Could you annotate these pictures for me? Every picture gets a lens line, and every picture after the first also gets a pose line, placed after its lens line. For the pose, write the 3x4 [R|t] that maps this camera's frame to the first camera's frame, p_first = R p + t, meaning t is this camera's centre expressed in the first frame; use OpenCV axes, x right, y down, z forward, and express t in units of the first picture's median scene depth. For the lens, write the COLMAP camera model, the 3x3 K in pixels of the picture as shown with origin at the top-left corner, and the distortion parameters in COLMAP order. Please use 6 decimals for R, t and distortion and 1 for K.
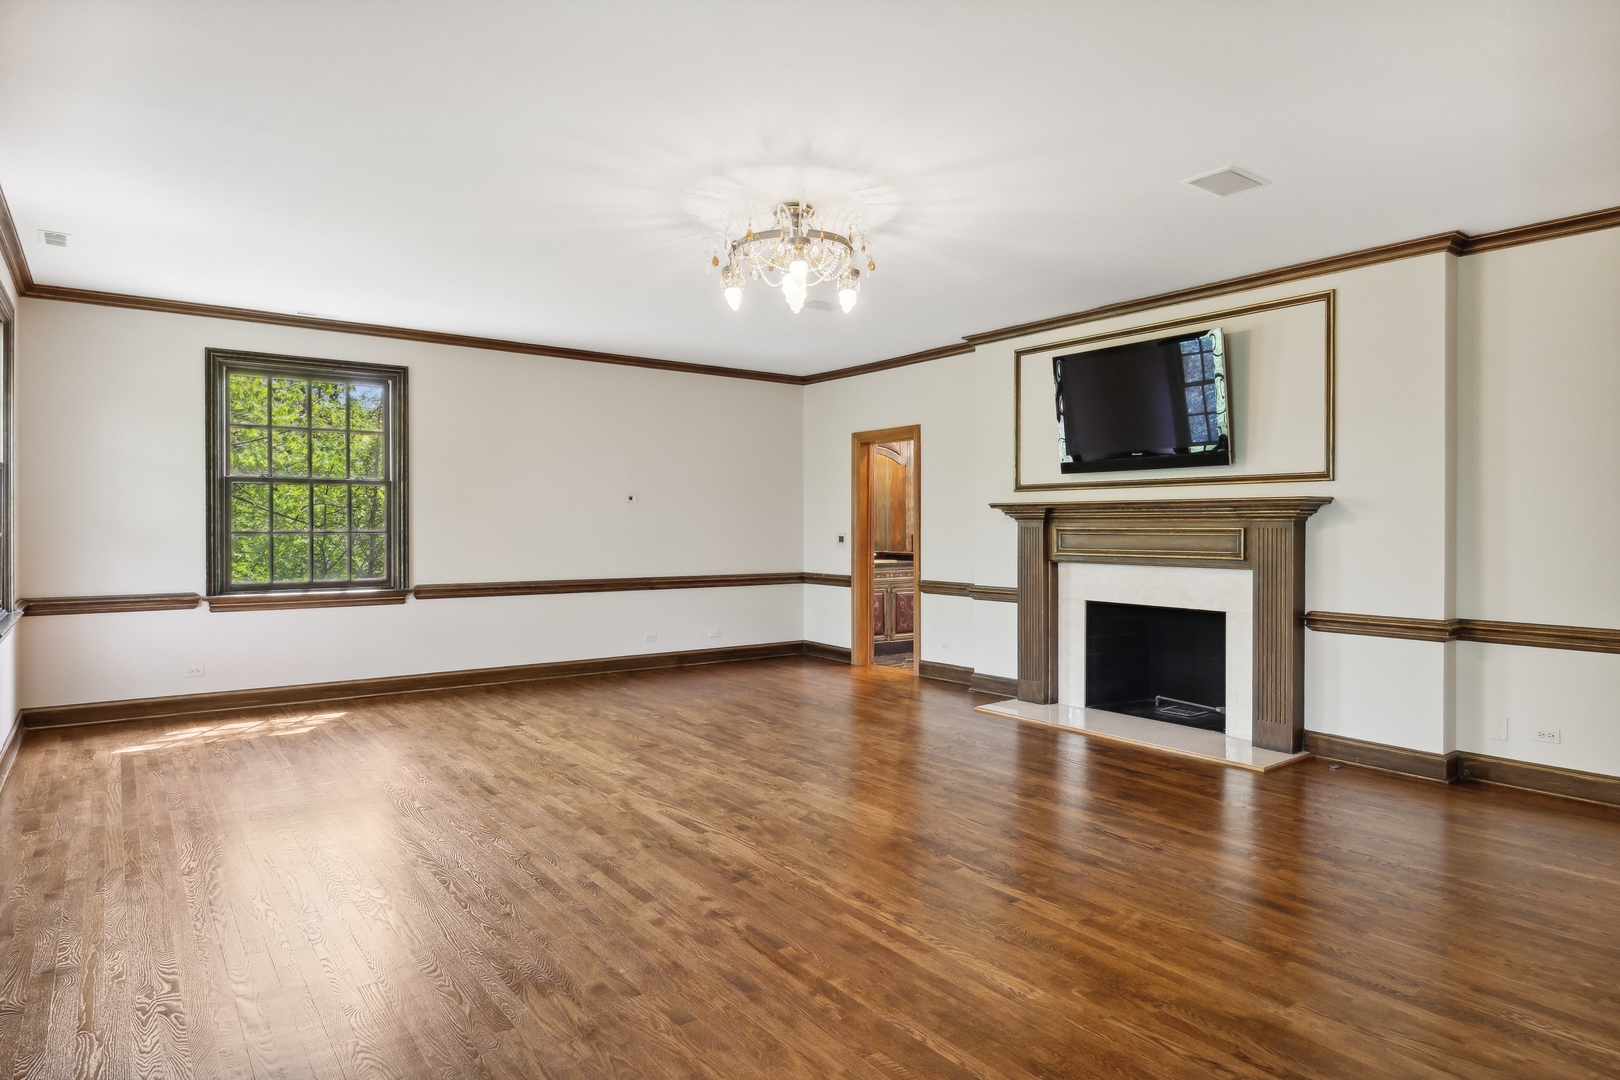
lens RADIAL K [[949.2, 0, 813.0], [0, 949.2, 539.6], [0, 0, 1]] dist [-0.009943, 0.004895]
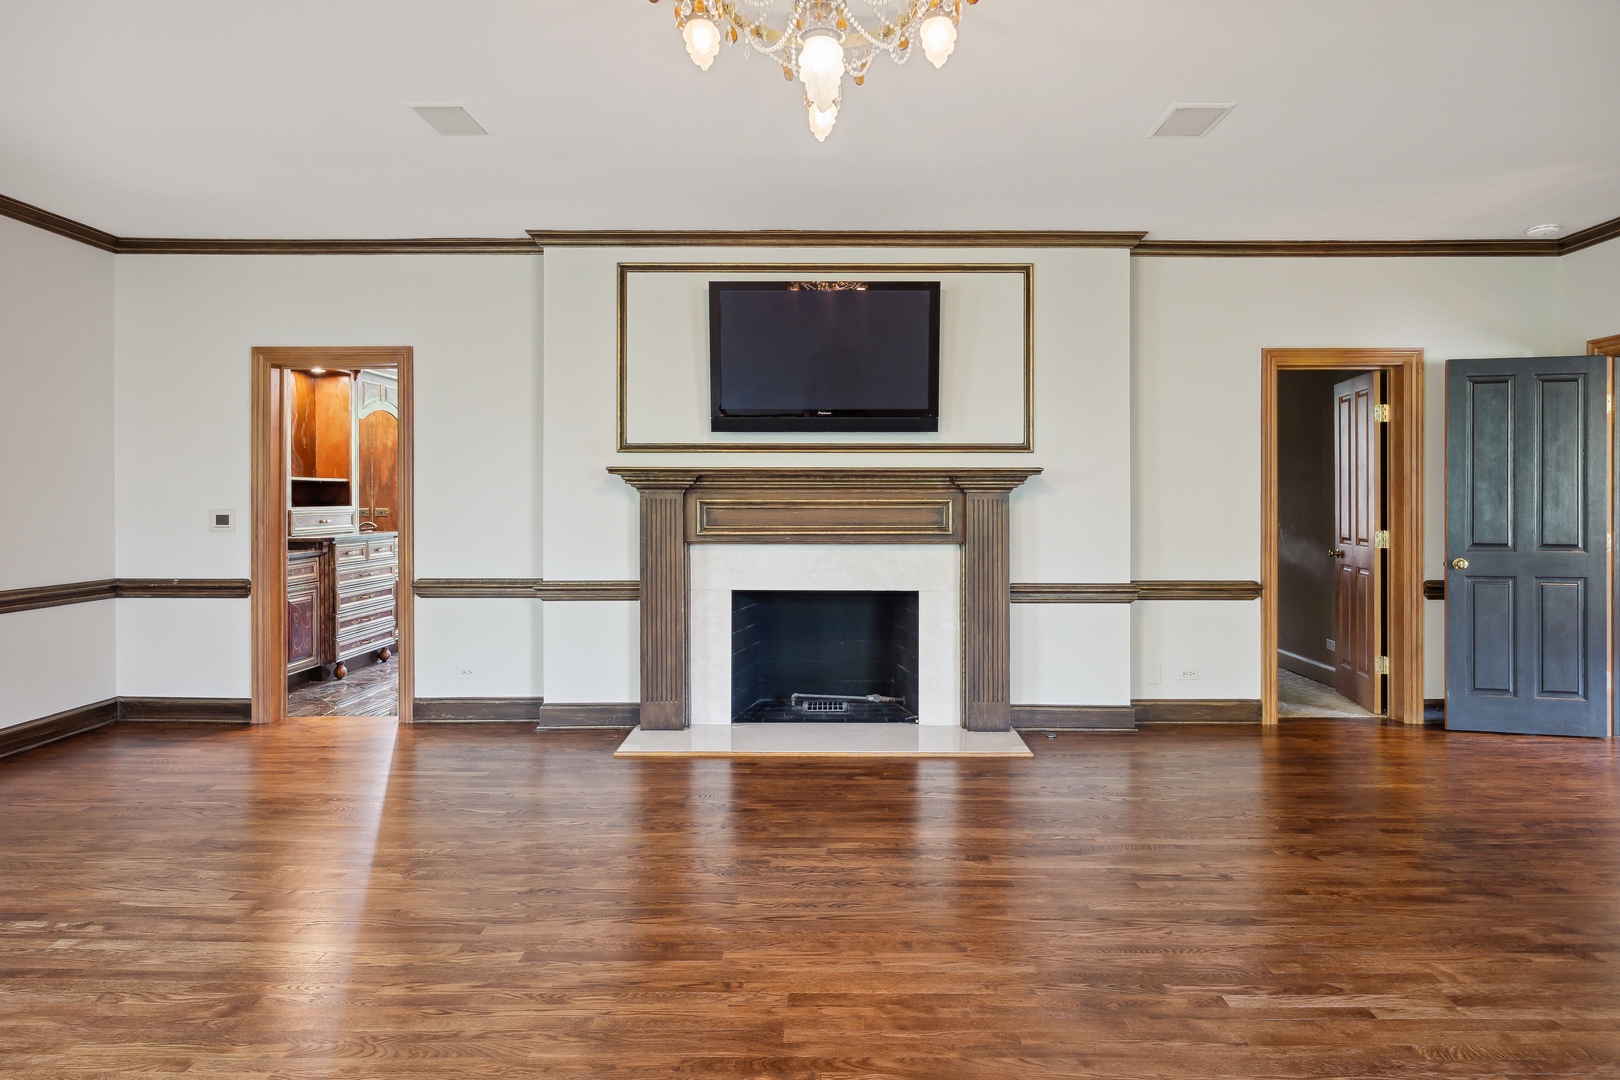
lens RADIAL K [[949.2, 0, 814.4], [0, 949.2, 502.7], [0, 0, 1]] dist [-0.009943, 0.004895]
pose [[0.595808, -0.006128, 0.803104, -0.358702], [0.012886, 0.999915, -0.001931, -0.008718], [-0.803024, 0.011499, 0.595836, 0.521961]]
